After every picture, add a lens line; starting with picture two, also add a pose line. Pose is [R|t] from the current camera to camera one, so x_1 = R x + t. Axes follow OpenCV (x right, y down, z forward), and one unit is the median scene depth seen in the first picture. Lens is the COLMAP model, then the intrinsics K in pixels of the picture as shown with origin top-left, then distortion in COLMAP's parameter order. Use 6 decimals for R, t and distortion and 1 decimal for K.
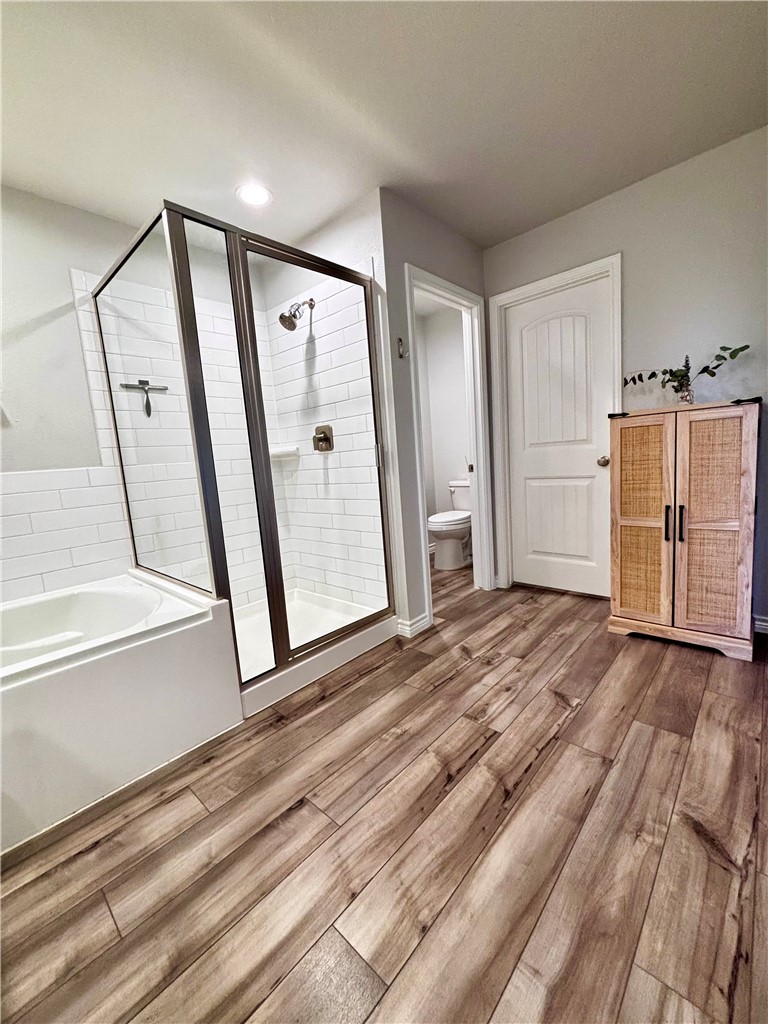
lens RADIAL K [[413.2, 0, 388.3], [0, 413.2, 515.0], [0, 0, 1]] dist [-0.002254, -0.000264]
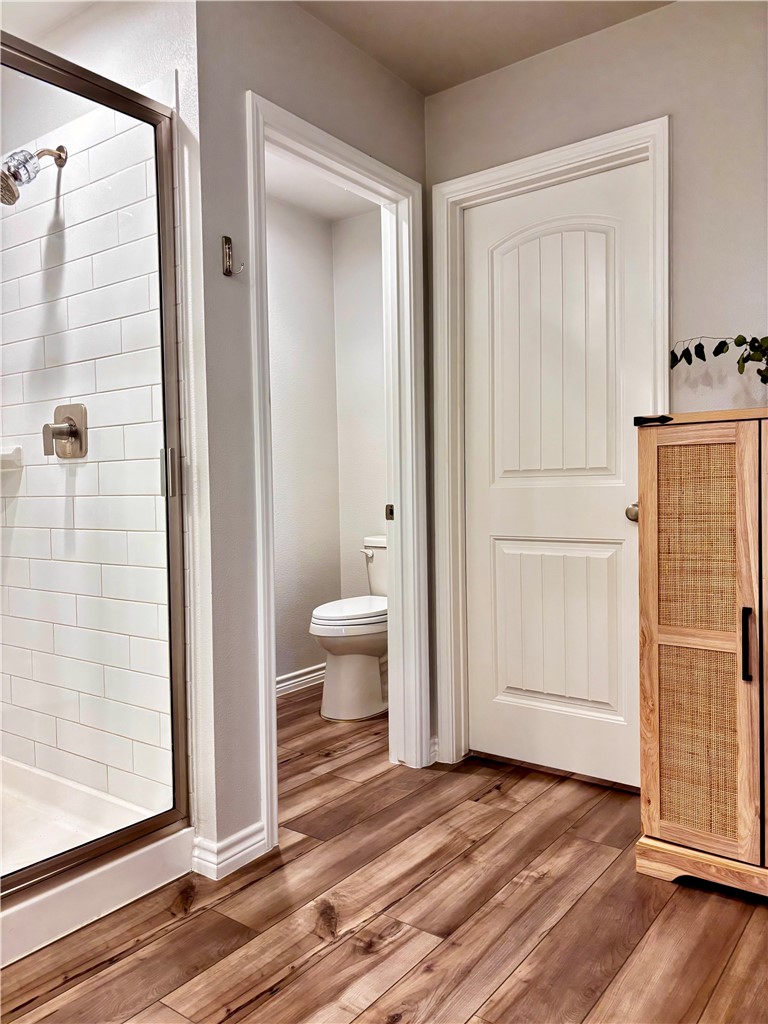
lens RADIAL K [[783.1, 0, 382.3], [0, 783.1, 515.2], [0, 0, 1]] dist [0.008969, 0.002486]
pose [[0.993395, 0.052706, 0.101921, 0.164673], [-0.041589, 0.993250, -0.108282, -0.014391], [-0.106940, 0.103328, 0.988882, 0.130453]]
